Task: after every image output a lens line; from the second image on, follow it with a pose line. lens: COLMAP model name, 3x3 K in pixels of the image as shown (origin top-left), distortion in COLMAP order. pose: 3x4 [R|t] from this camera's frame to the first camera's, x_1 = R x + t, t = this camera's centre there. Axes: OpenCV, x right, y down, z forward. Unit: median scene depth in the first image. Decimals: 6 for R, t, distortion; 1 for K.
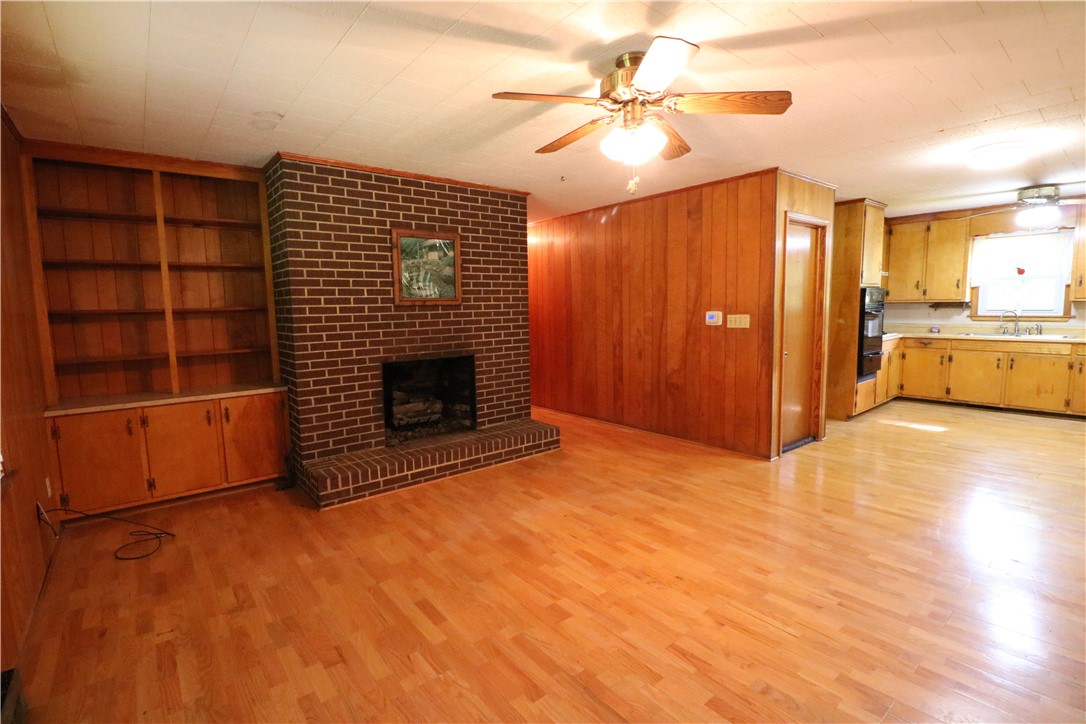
lens RADIAL K [[503.1, 0, 540.0], [0, 503.1, 363.3], [0, 0, 1]] dist [-0.010162, -0.003097]
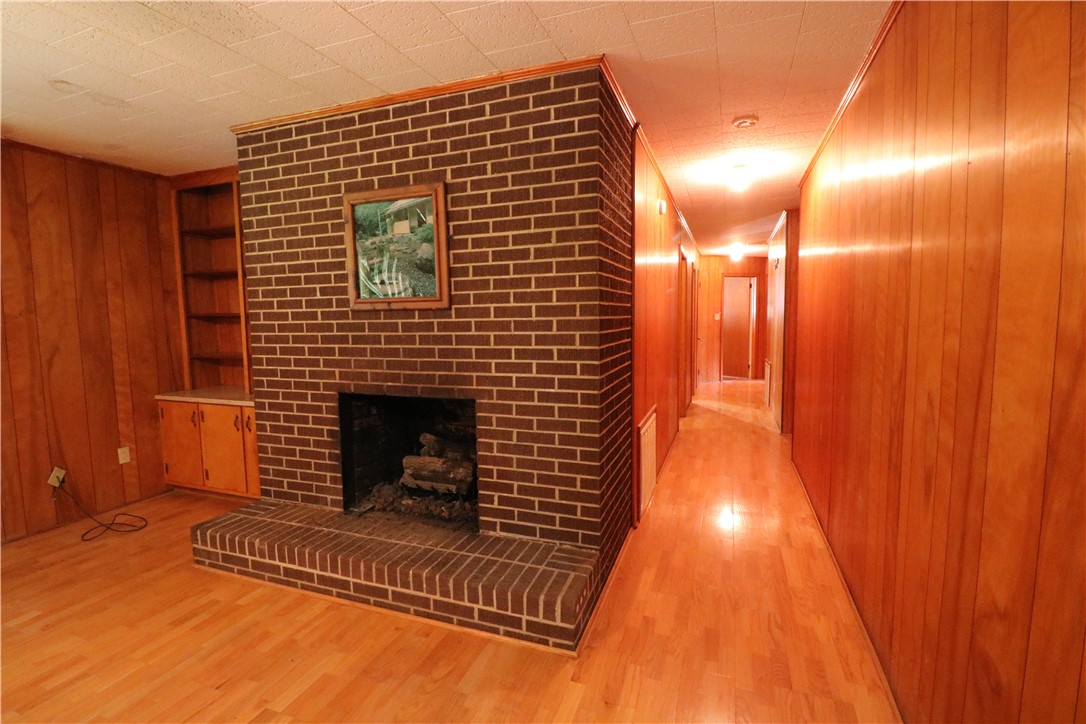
lens RADIAL K [[503.1, 0, 538.2], [0, 503.1, 361.0], [0, 0, 1]] dist [-0.010162, -0.003097]
pose [[0.507458, 0.091140, -0.856843, 0.388024], [-0.092813, 0.994387, 0.050803, -0.096857], [0.856663, 0.053746, 0.513068, 0.809947]]
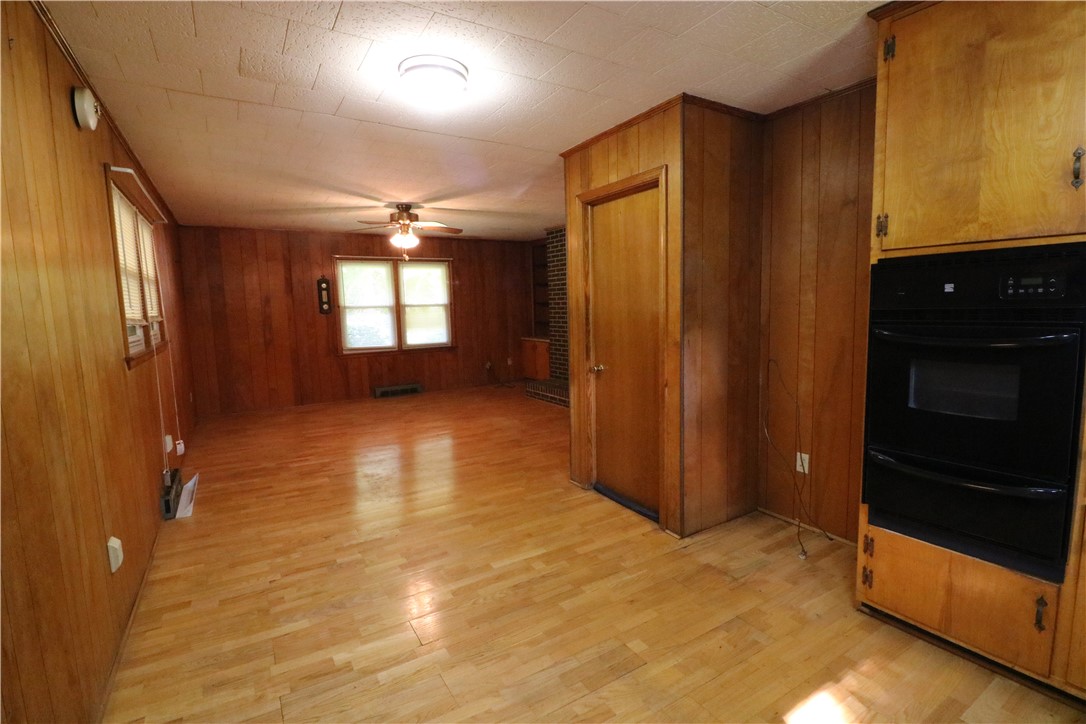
lens RADIAL K [[503.1, 0, 543.4], [0, 503.1, 362.4], [0, 0, 1]] dist [-0.010162, -0.003097]
pose [[-0.123482, 0.140851, -0.982300, 1.293613], [-0.082608, 0.984981, 0.151619, -0.146245], [0.988903, 0.099868, -0.109992, 1.007794]]
